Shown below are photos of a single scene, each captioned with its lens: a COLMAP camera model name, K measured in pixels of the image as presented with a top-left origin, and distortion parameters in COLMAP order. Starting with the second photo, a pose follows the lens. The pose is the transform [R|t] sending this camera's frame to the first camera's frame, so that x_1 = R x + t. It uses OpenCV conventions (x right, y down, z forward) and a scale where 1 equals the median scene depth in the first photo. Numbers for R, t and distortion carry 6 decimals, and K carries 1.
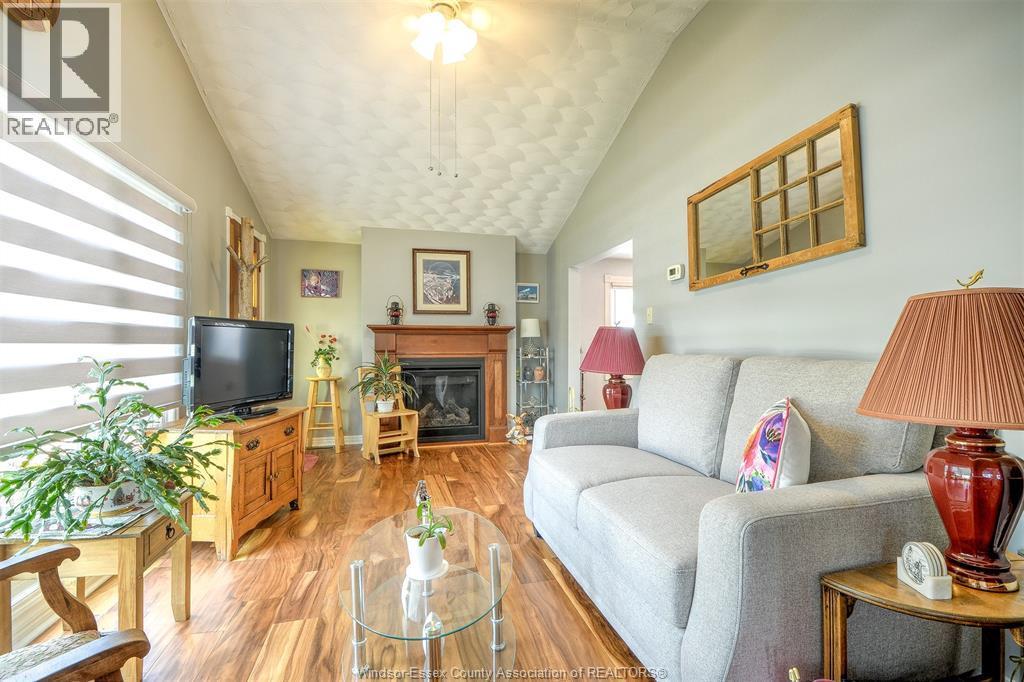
lens RADIAL K [[459.6, 0, 512.9], [0, 459.6, 342.7], [0, 0, 1]] dist [-0.012516, -0.001688]
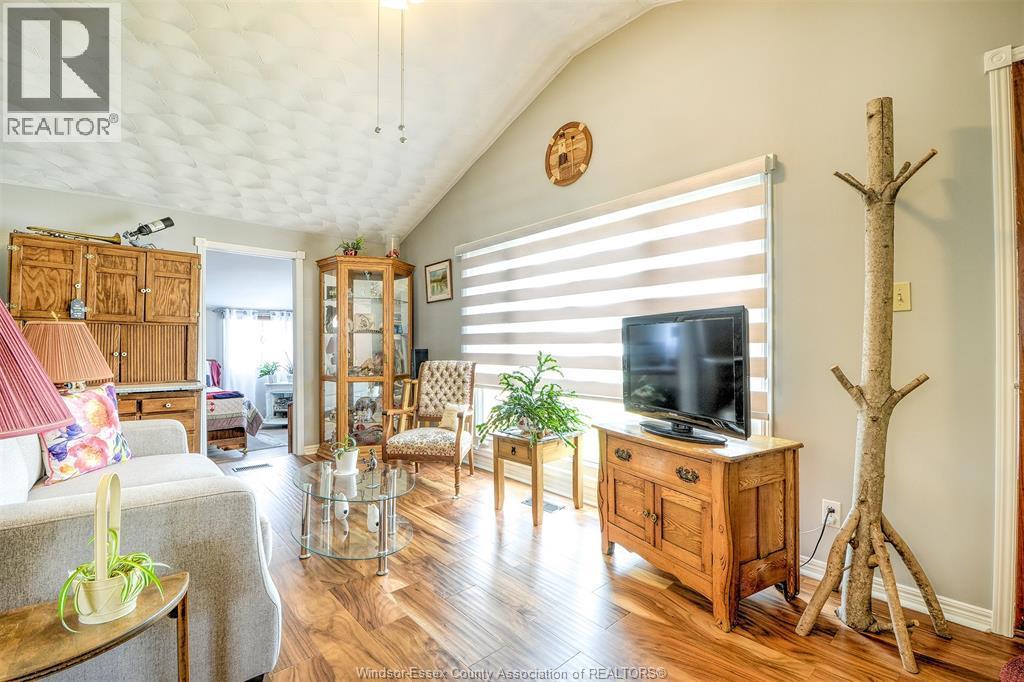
lens RADIAL K [[459.6, 0, 516.3], [0, 459.6, 343.5], [0, 0, 1]] dist [-0.012516, -0.001688]
pose [[-0.871876, -0.003306, -0.489716, 0.029263], [0.002139, 0.999942, -0.010557, 0.004025], [0.489723, -0.010252, -0.871818, 0.836810]]
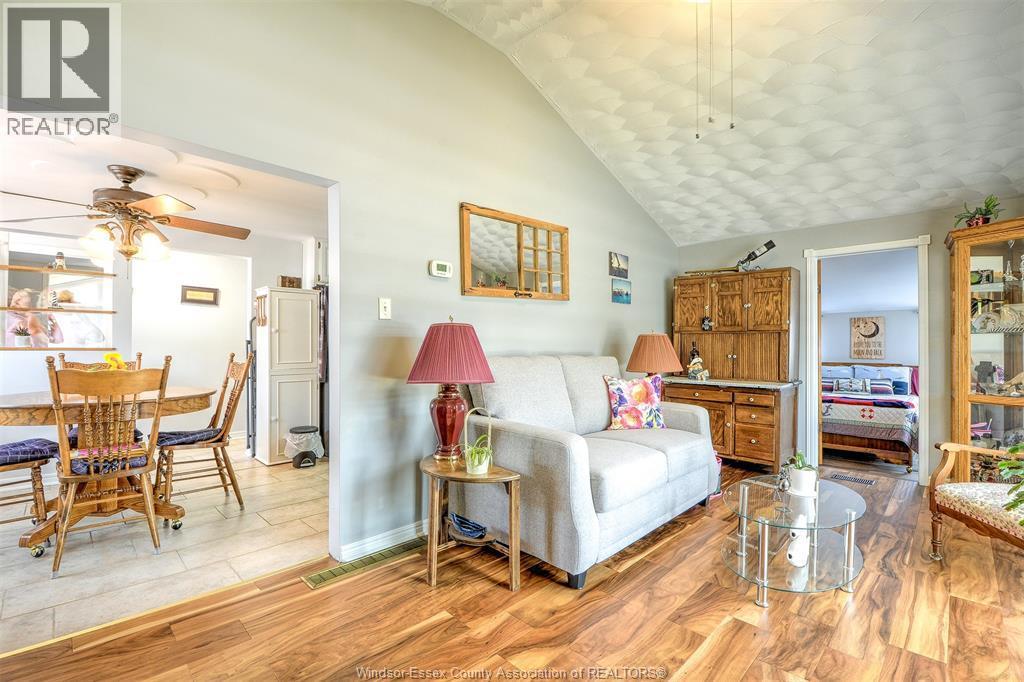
lens RADIAL K [[459.6, 0, 530.6], [0, 459.6, 339.5], [0, 0, 1]] dist [-0.012516, -0.001688]
pose [[-0.543071, 0.012827, 0.839589, -0.295316], [-0.011768, 0.999669, -0.022885, 0.003710], [-0.839605, -0.022309, -0.542740, 0.774014]]
